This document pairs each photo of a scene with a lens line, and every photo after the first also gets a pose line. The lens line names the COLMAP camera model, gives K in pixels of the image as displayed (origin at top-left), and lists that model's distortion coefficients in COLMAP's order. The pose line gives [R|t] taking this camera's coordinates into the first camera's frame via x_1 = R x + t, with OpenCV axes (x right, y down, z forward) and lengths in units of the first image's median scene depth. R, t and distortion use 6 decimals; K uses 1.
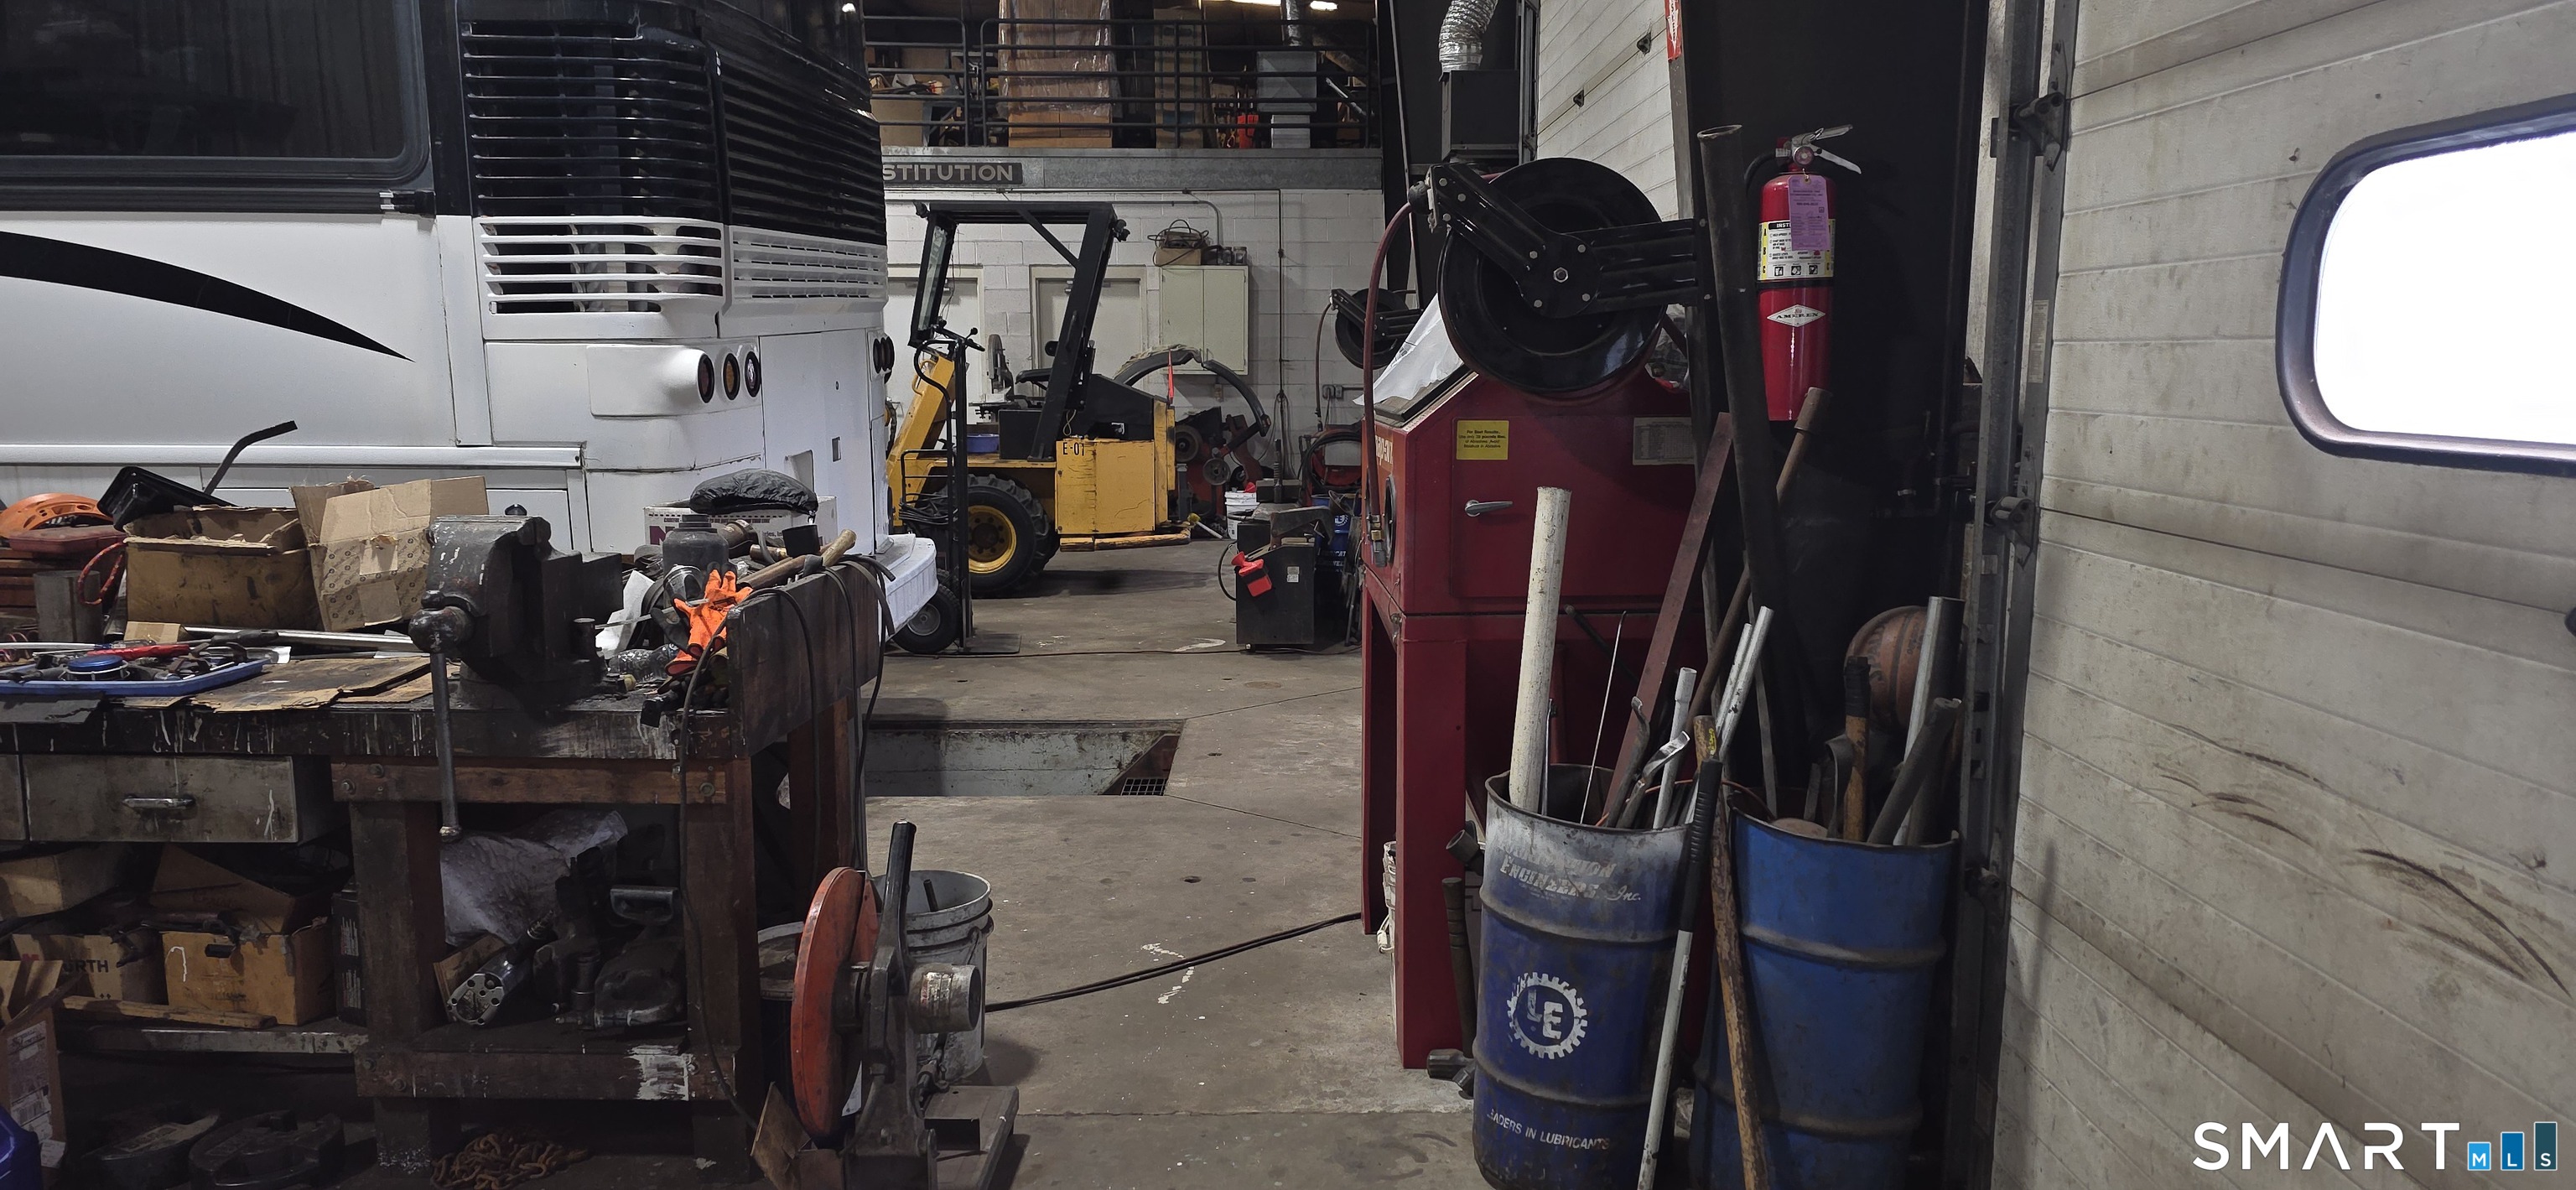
lens RADIAL K [[1737.0, 0, 1305.3], [0, 1737.0, 611.9], [0, 0, 1]] dist [0.072745, -0.060163]
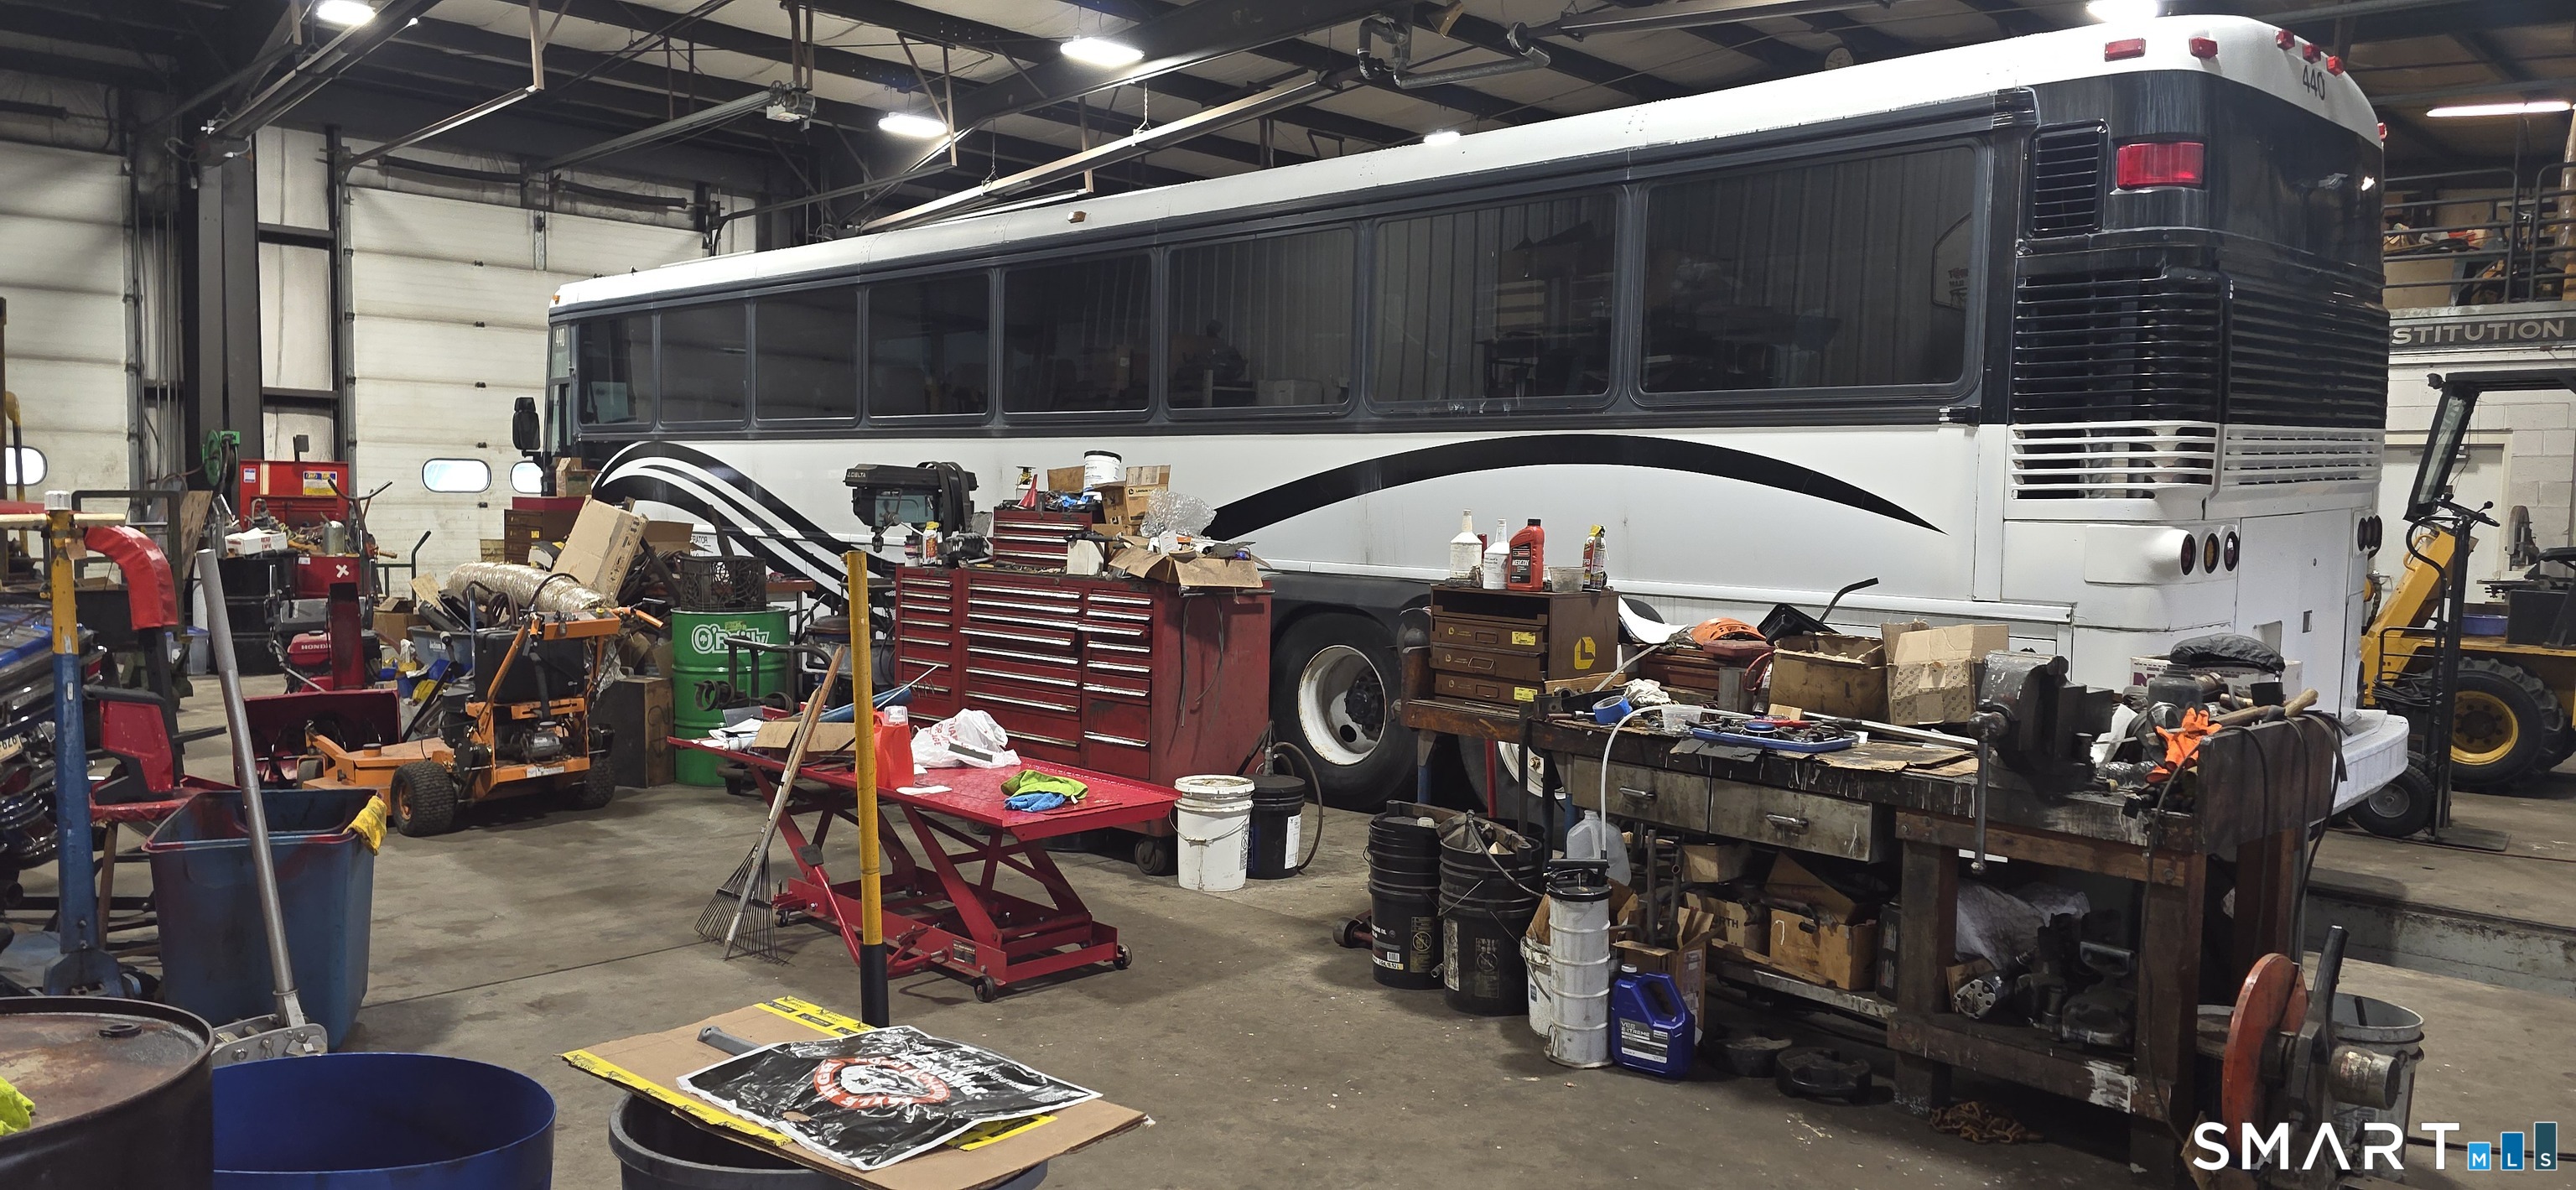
lens RADIAL K [[1737.0, 0, 1270.6], [0, 1737.0, 608.2], [0, 0, 1]] dist [0.072745, -0.060163]
pose [[0.700966, 0.062745, -0.710429, 0.095981], [-0.126532, 0.991261, -0.037298, 0.033525], [0.701880, 0.116037, 0.702780, -0.360691]]
